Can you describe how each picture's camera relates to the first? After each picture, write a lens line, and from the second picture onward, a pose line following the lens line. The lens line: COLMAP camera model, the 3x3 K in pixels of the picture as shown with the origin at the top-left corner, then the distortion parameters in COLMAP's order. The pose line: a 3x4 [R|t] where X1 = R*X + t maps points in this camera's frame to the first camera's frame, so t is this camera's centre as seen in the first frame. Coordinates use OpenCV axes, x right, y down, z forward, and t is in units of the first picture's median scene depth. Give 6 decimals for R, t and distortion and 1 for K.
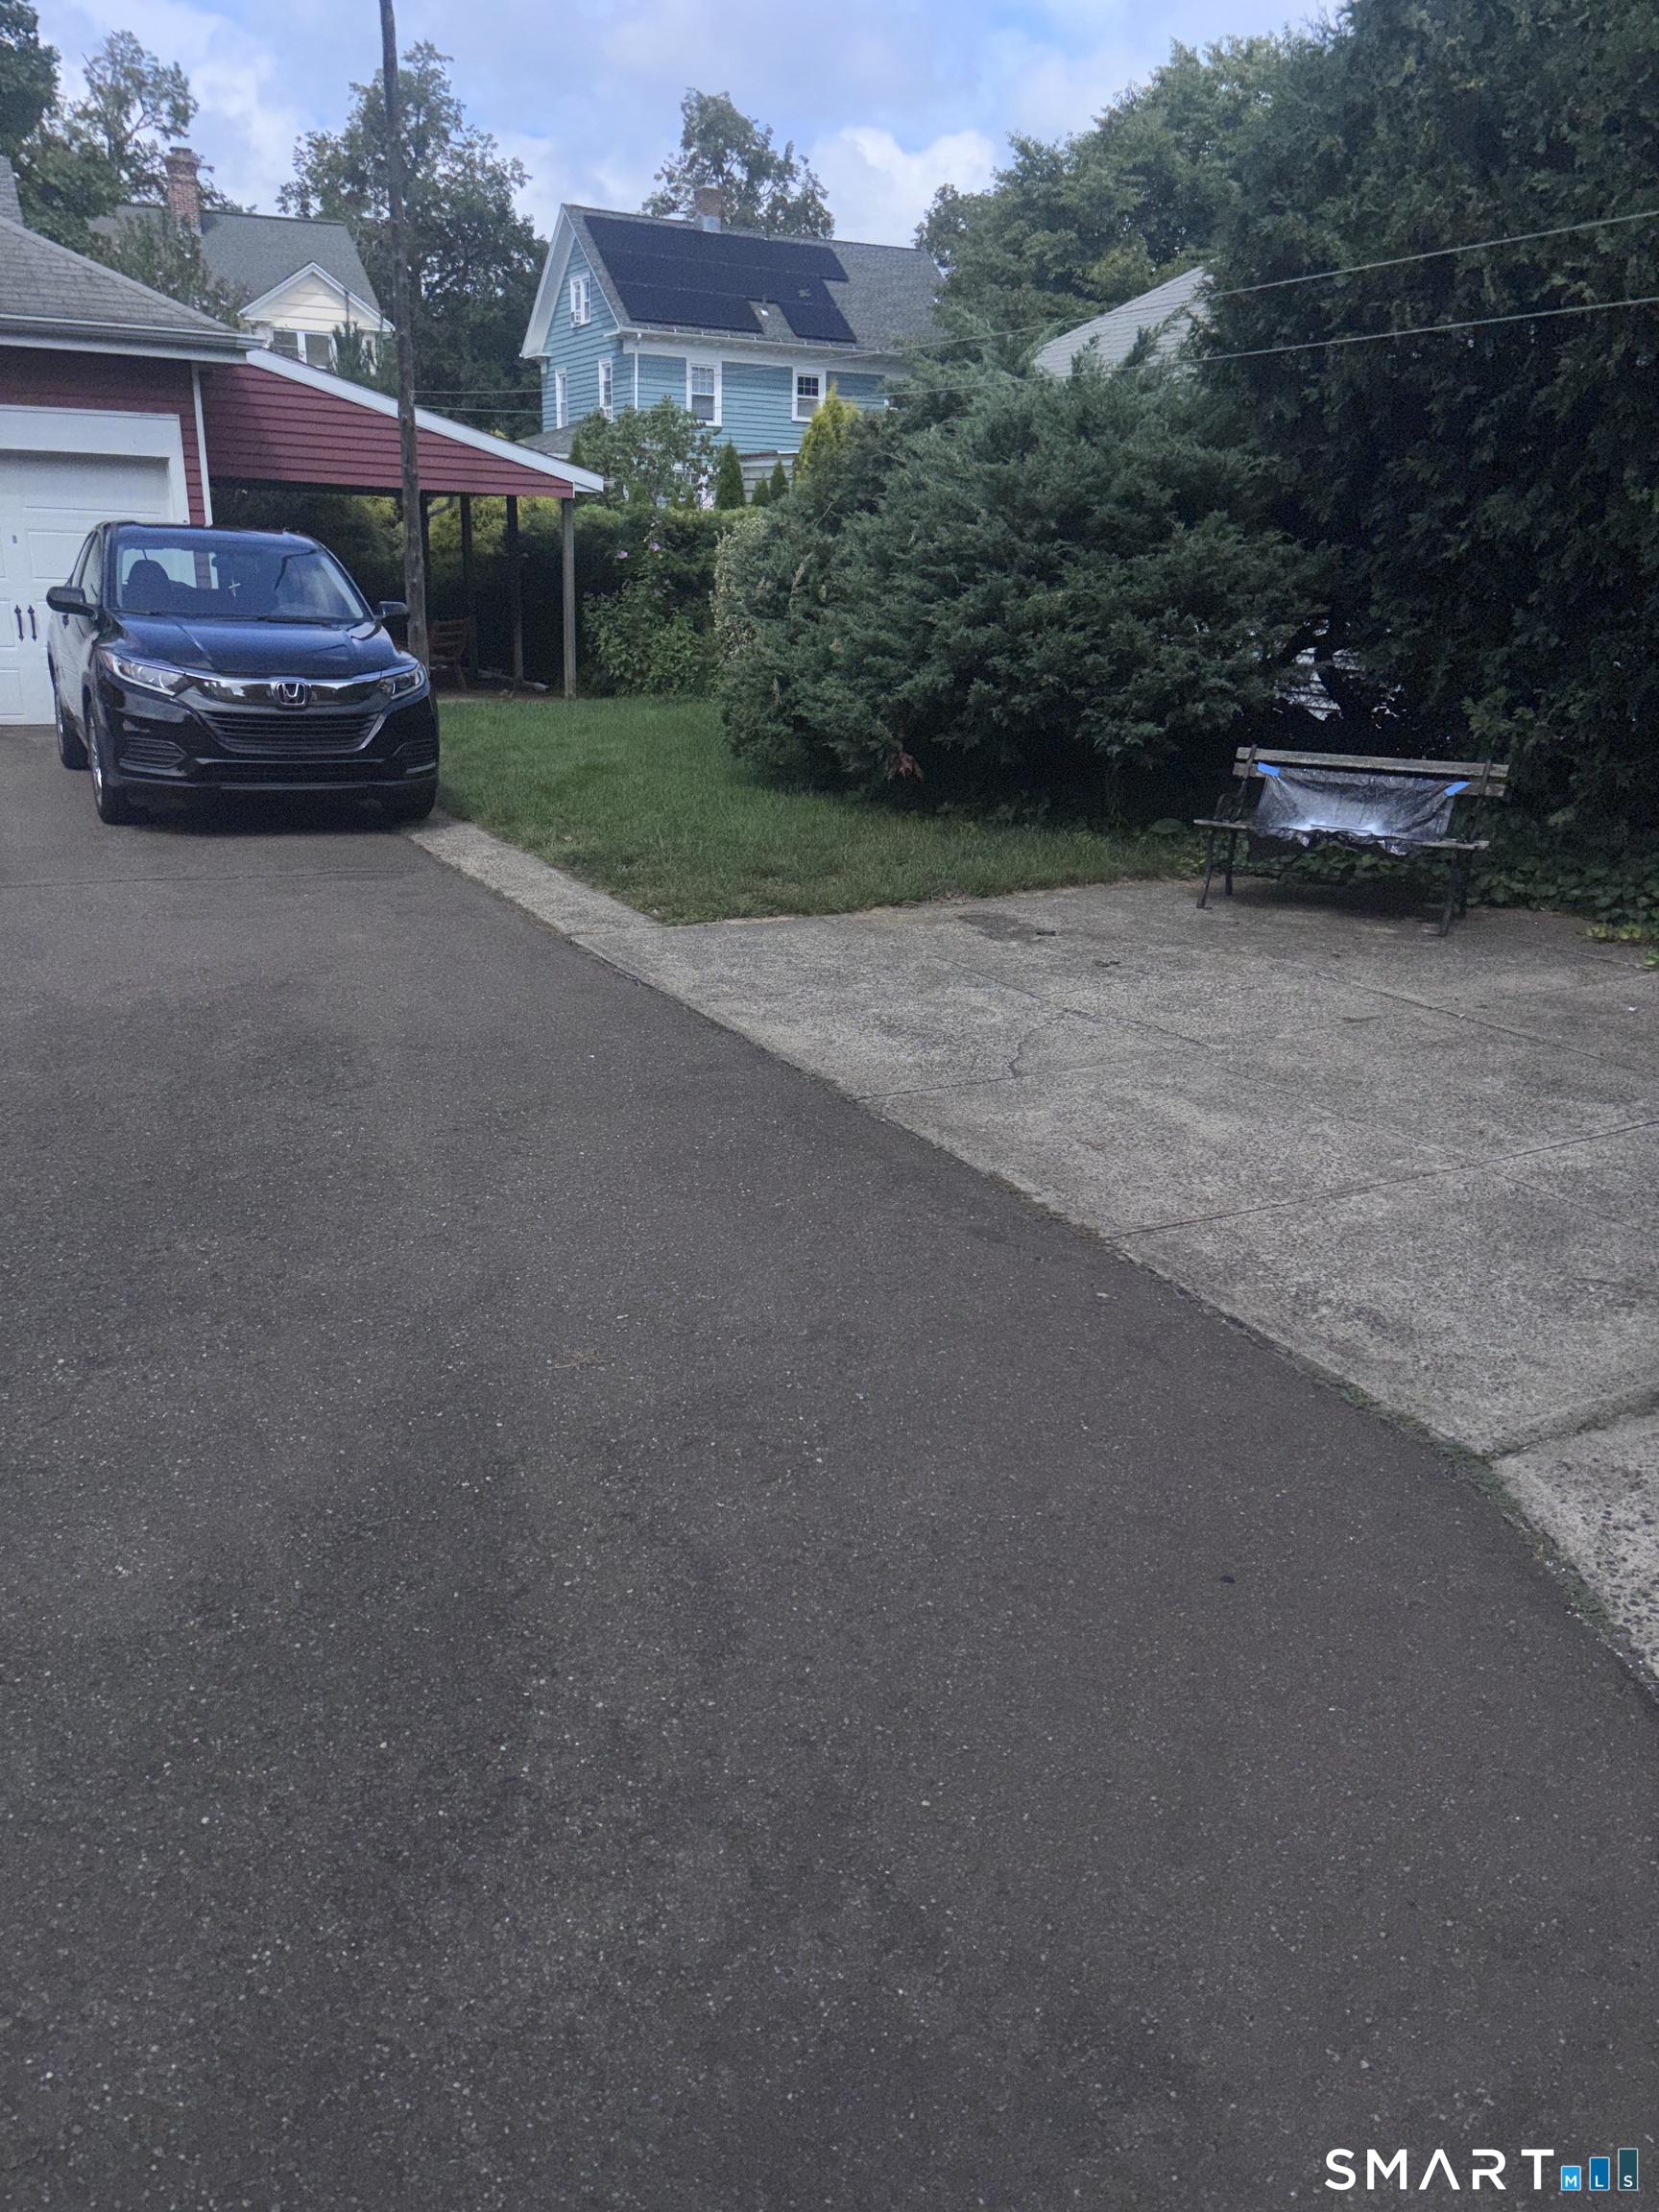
lens RADIAL K [[1664.6, 0, 829.5], [0, 1664.6, 1106.0], [0, 0, 1]] dist [0.065199, -0.057494]
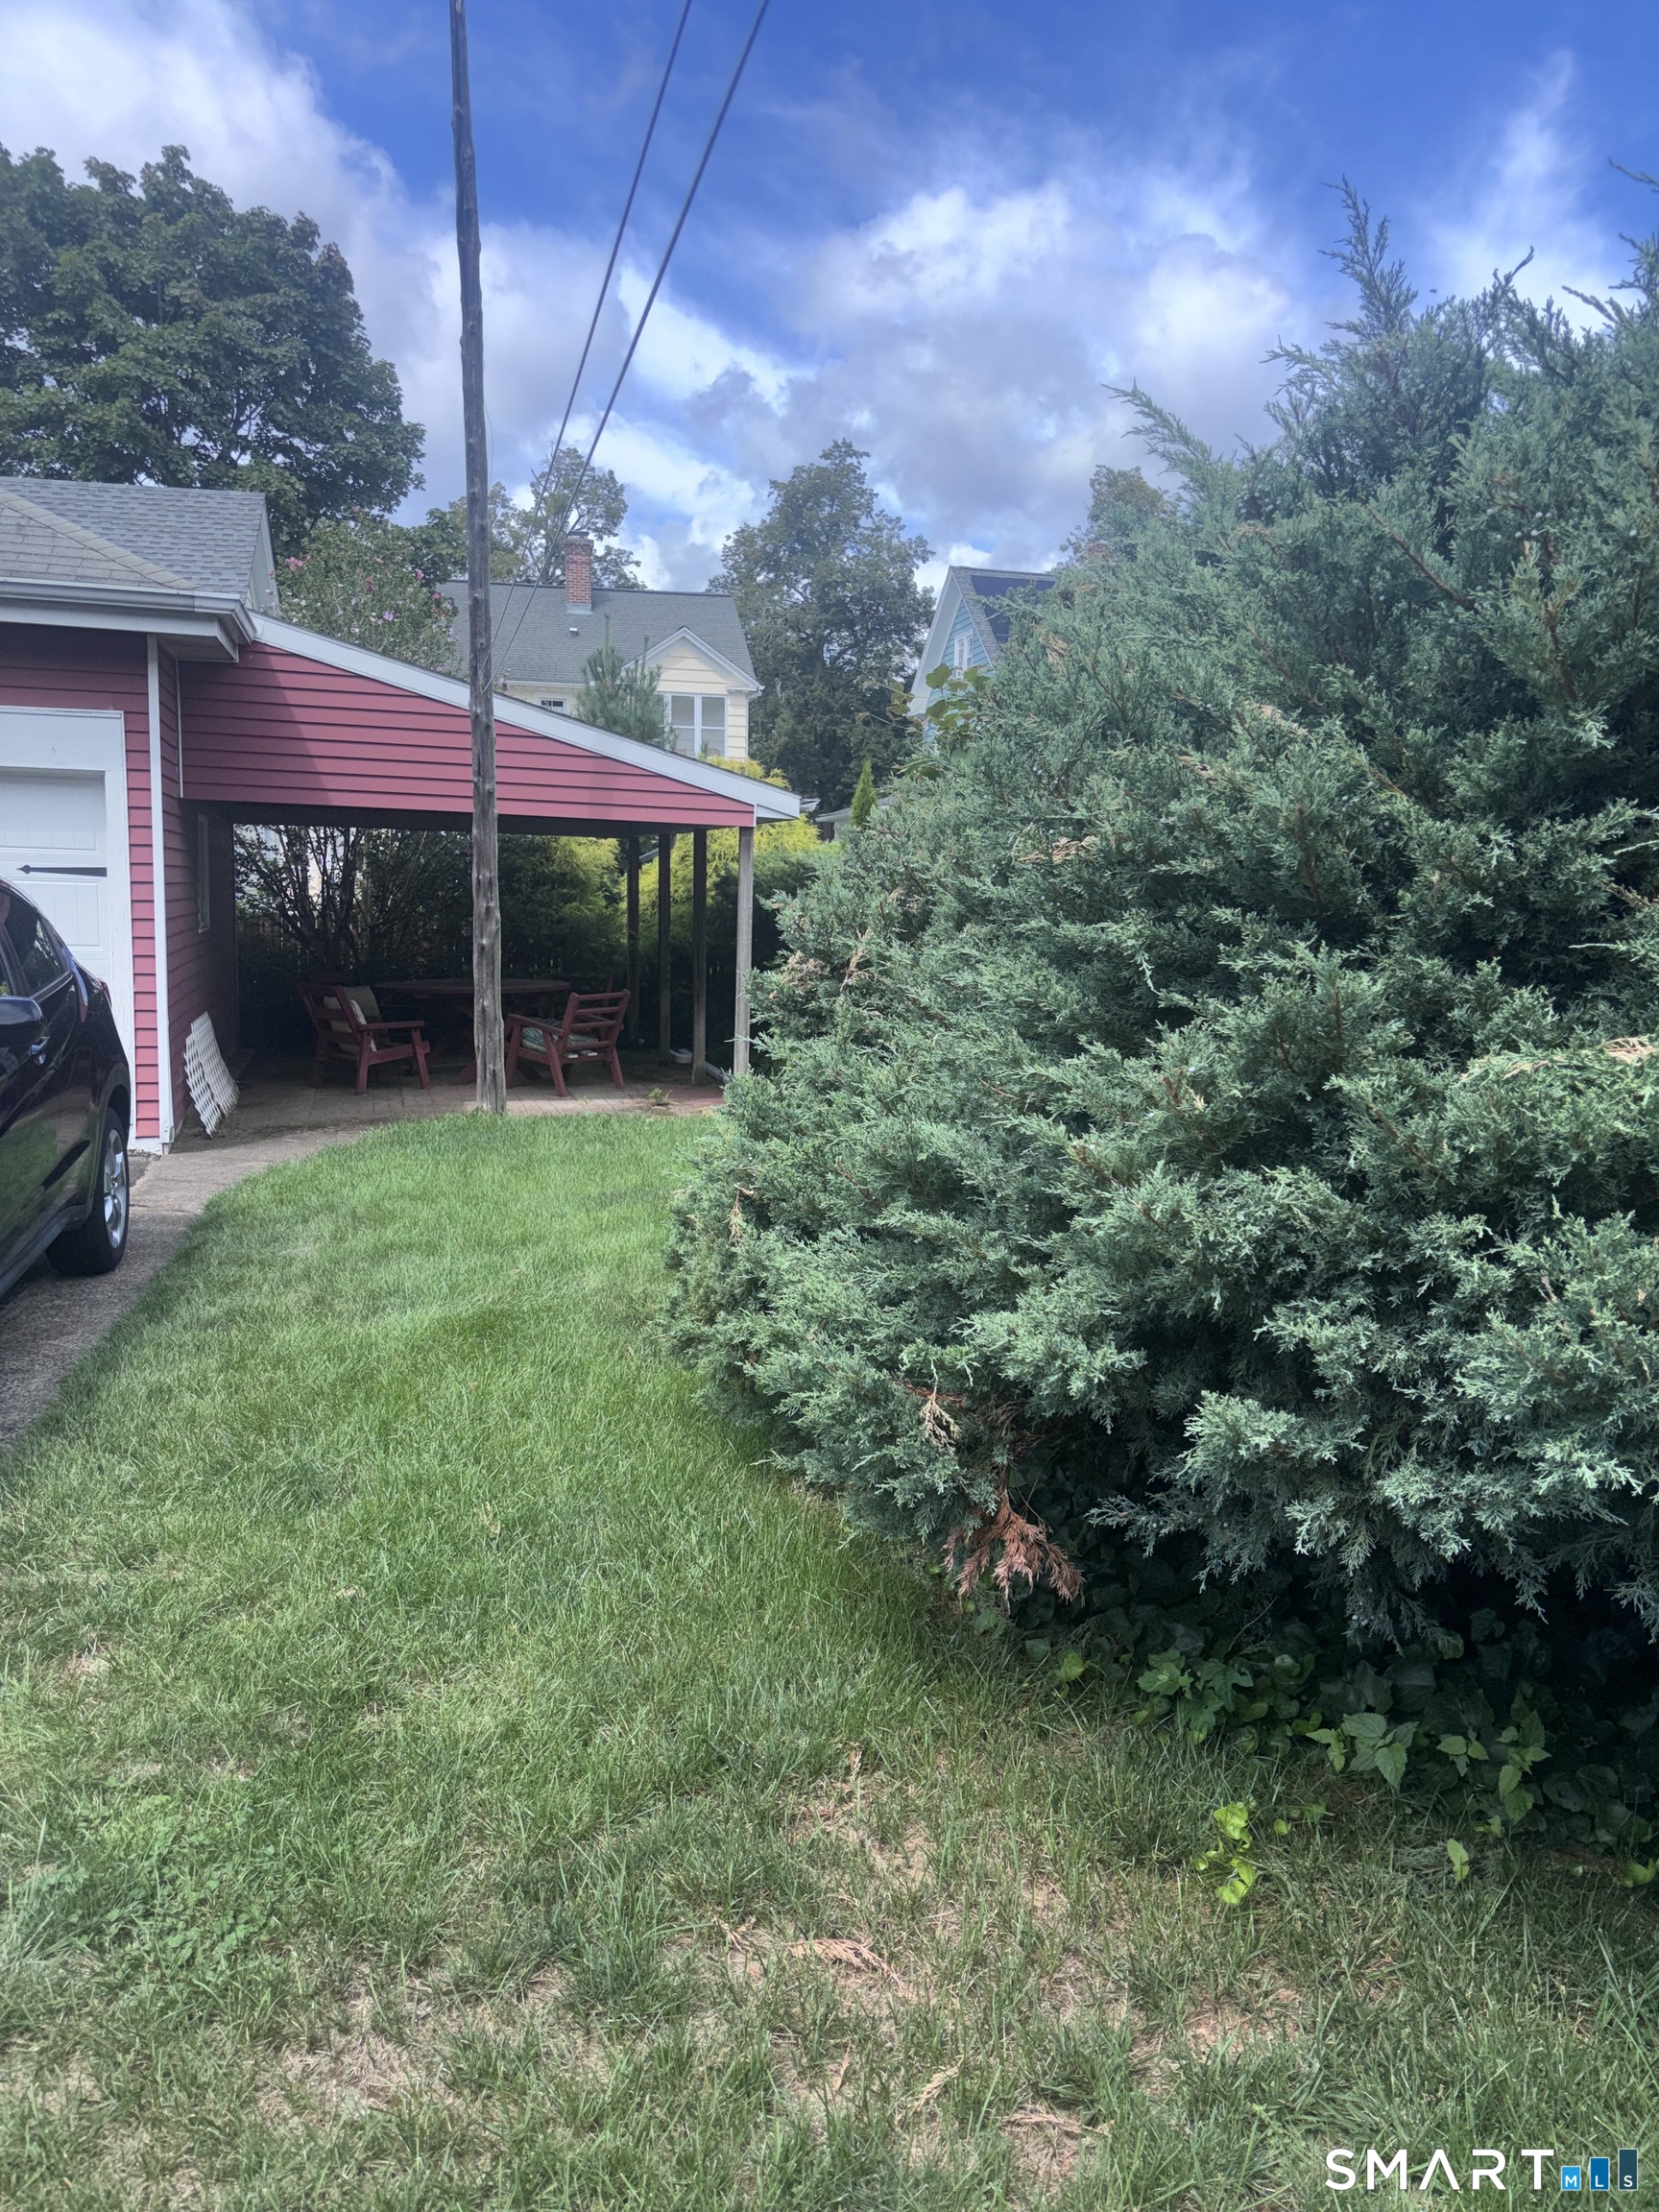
lens RADIAL K [[1654.4, 0, 821.8], [0, 1654.4, 1142.4], [0, 0, 1]] dist [0.075102, -0.111205]
pose [[0.969982, 0.028828, -0.241462, 0.082840], [-0.070731, 0.983464, -0.166718, -0.229416], [0.232664, 0.178793, 0.955982, 0.709367]]
